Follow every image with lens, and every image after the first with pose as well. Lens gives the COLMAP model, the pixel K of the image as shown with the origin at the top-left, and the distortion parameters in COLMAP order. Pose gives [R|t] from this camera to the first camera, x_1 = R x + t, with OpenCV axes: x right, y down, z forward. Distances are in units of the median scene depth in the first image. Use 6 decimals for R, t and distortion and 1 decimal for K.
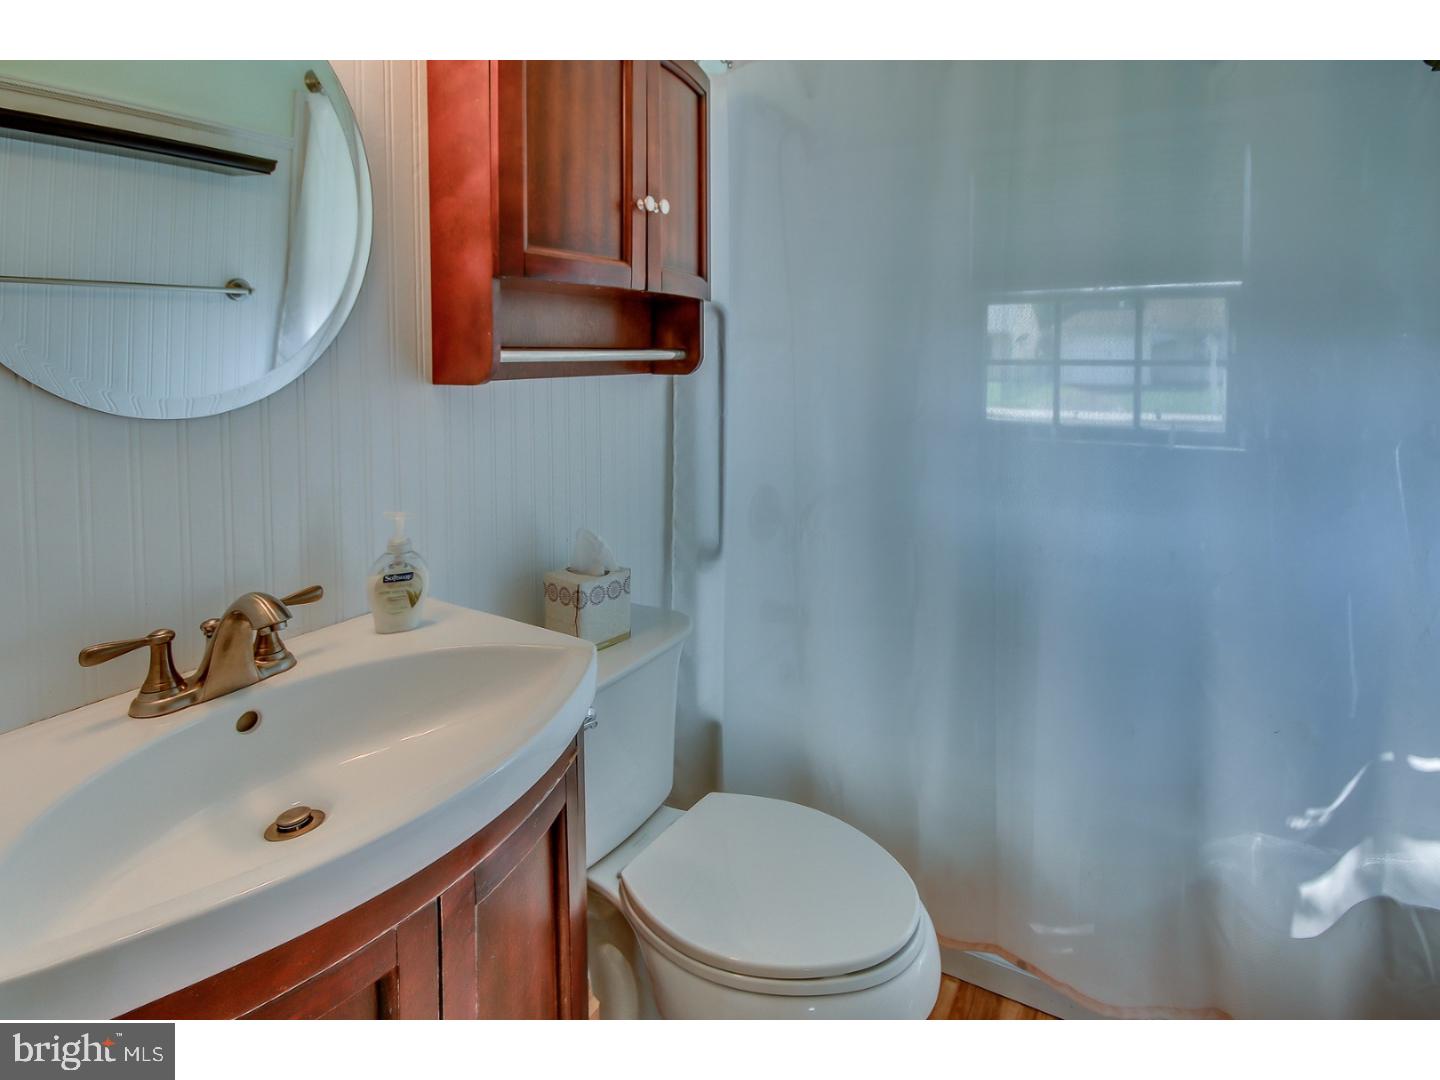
lens RADIAL K [[719.4, 0, 717.4], [0, 719.4, 460.6], [0, 0, 1]] dist [0.000593, -0.009874]
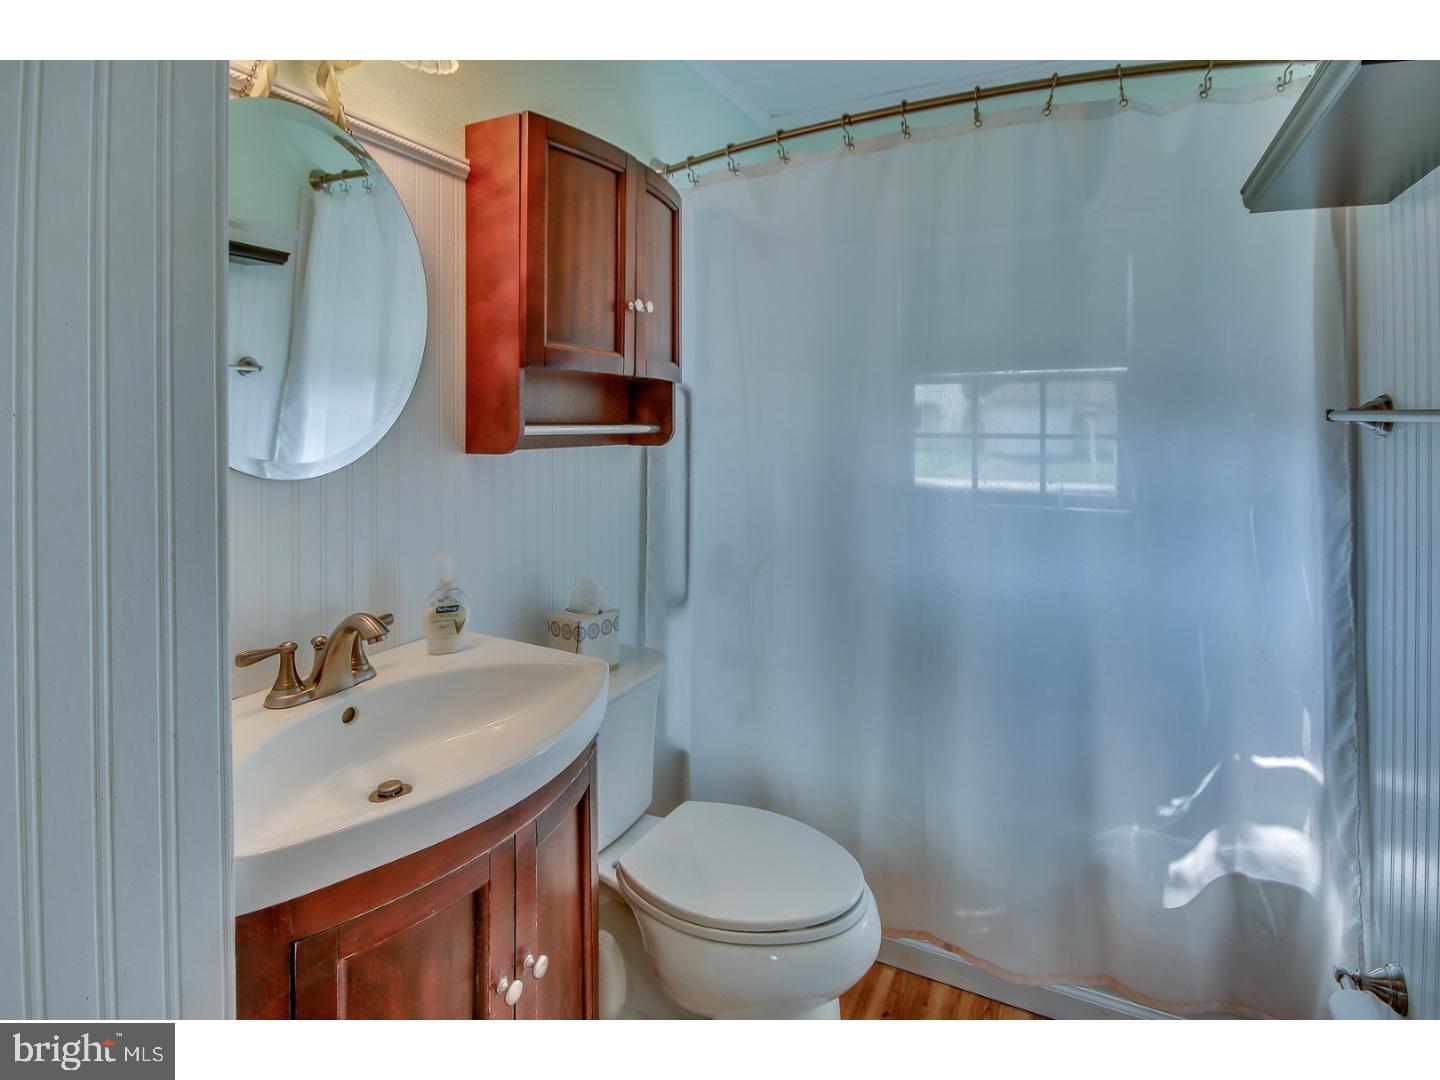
lens RADIAL K [[708.1, 0, 701.0], [0, 708.1, 510.1], [0, 0, 1]] dist [0.000841, -0.014734]
pose [[0.998072, -0.001532, 0.062041, -0.061921], [0.003182, 0.999644, -0.026502, 0.019324], [-0.061978, 0.026649, 0.997722, -0.182118]]
